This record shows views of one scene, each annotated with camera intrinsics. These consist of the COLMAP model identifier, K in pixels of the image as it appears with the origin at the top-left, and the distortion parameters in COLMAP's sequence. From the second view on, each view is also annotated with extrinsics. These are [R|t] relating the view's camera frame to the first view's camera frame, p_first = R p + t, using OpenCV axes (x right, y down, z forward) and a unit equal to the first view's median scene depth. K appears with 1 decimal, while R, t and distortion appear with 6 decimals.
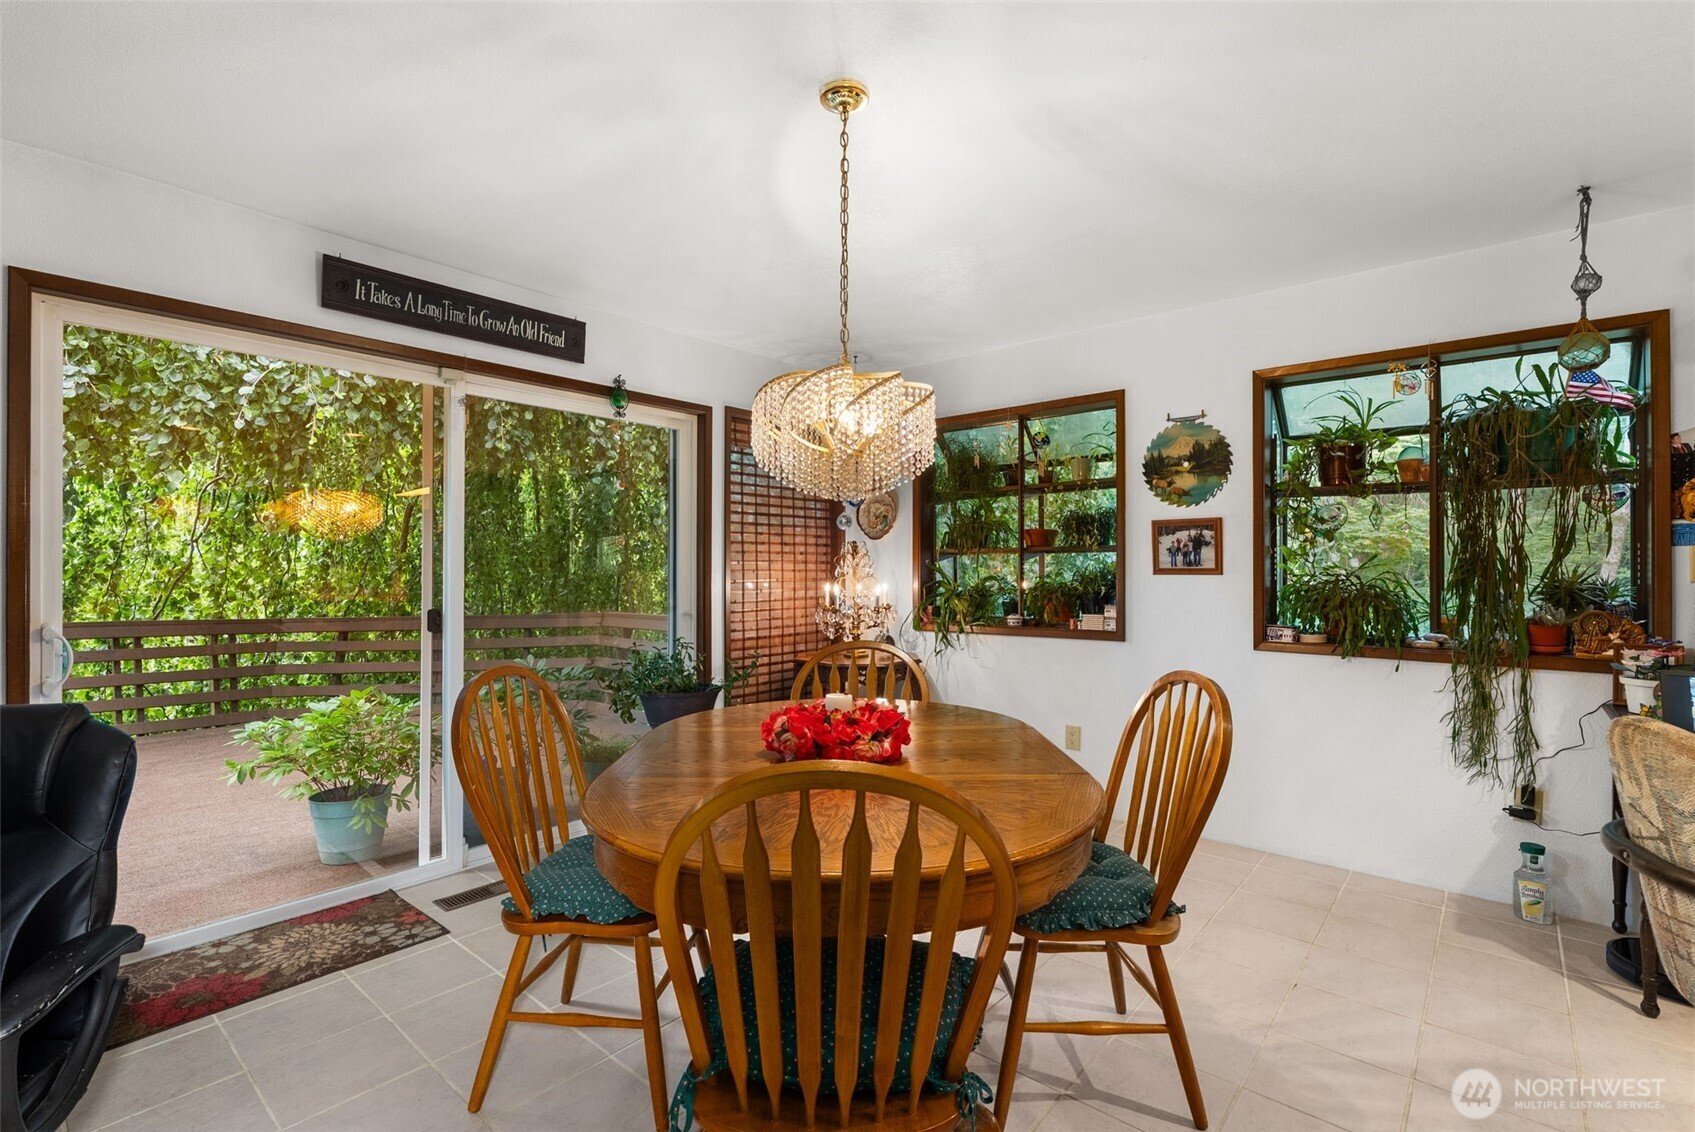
lens RADIAL K [[766.7, 0, 857.0], [0, 766.7, 573.2], [0, 0, 1]] dist [-0.004230, 0.000071]
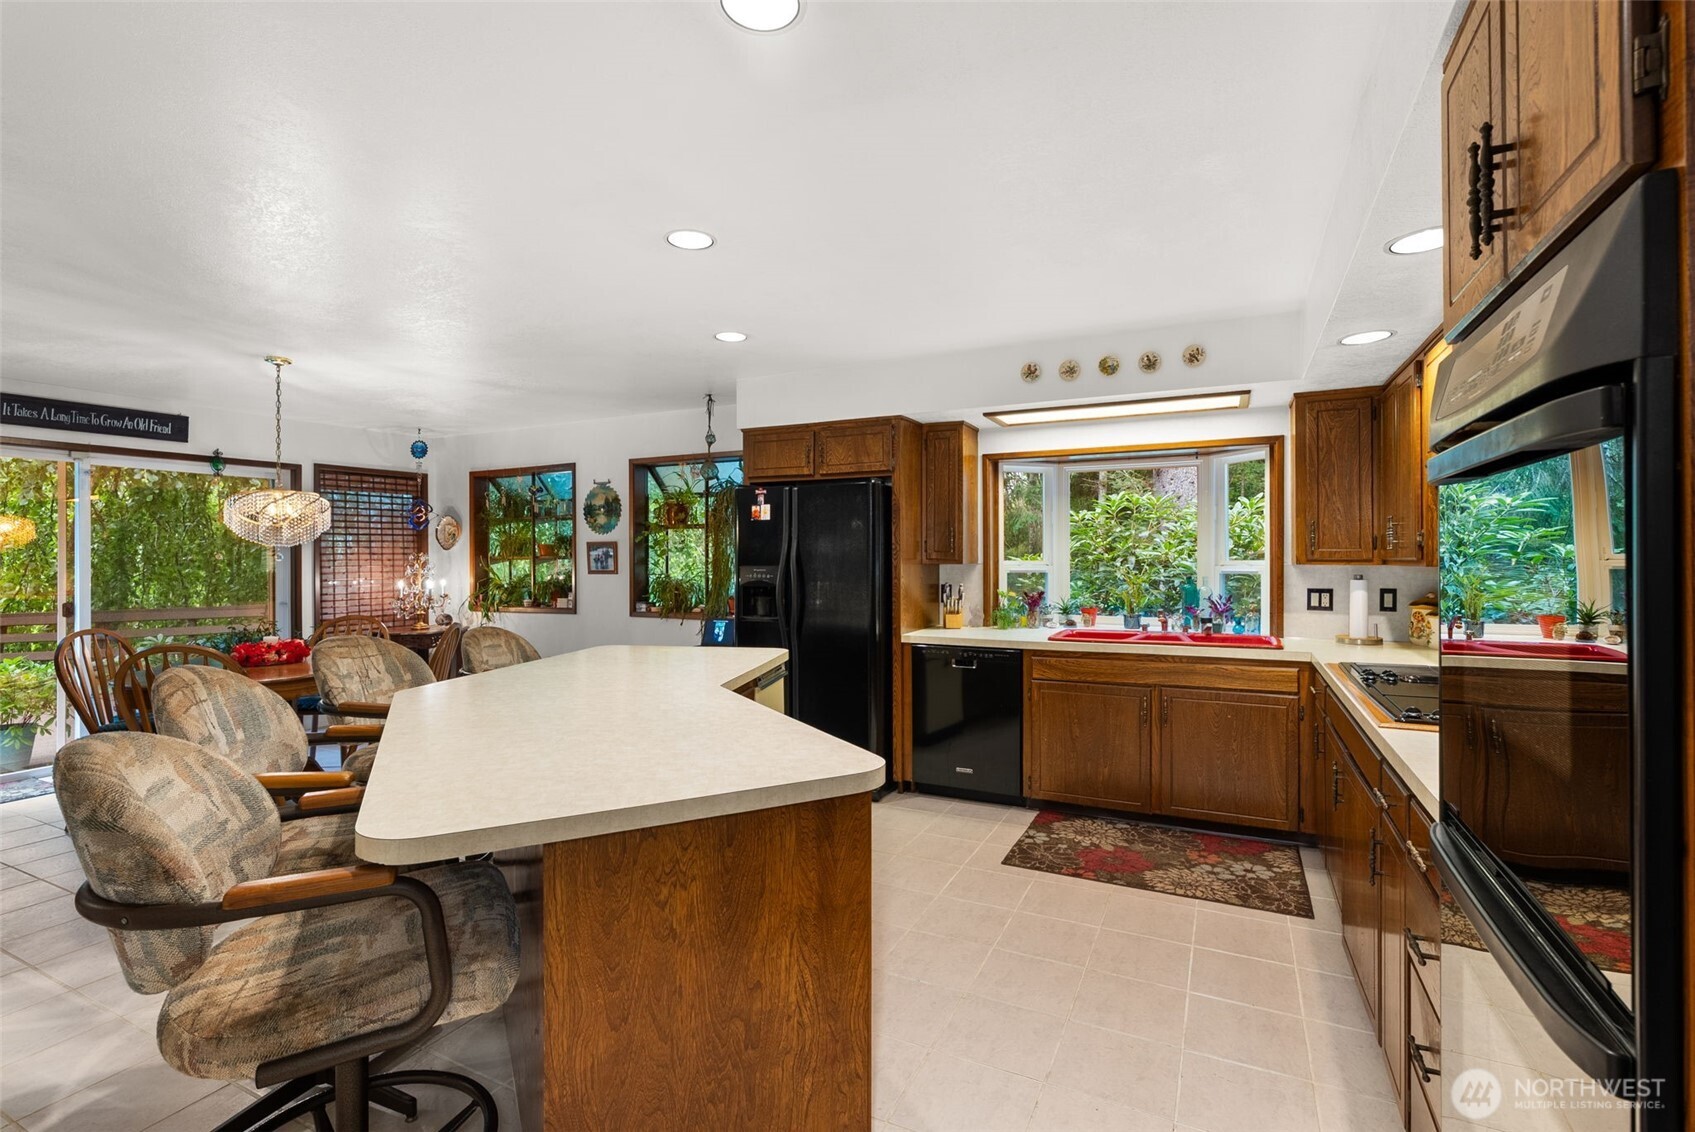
lens RADIAL K [[764.7, 0, 849.2], [0, 764.7, 561.9], [0, 0, 1]] dist [-0.009624, 0.004290]
pose [[0.970255, -0.006908, 0.241988, 0.557291], [0.006743, 0.999976, 0.001510, -0.024502], [-0.241993, 0.000167, 0.970278, -0.803911]]
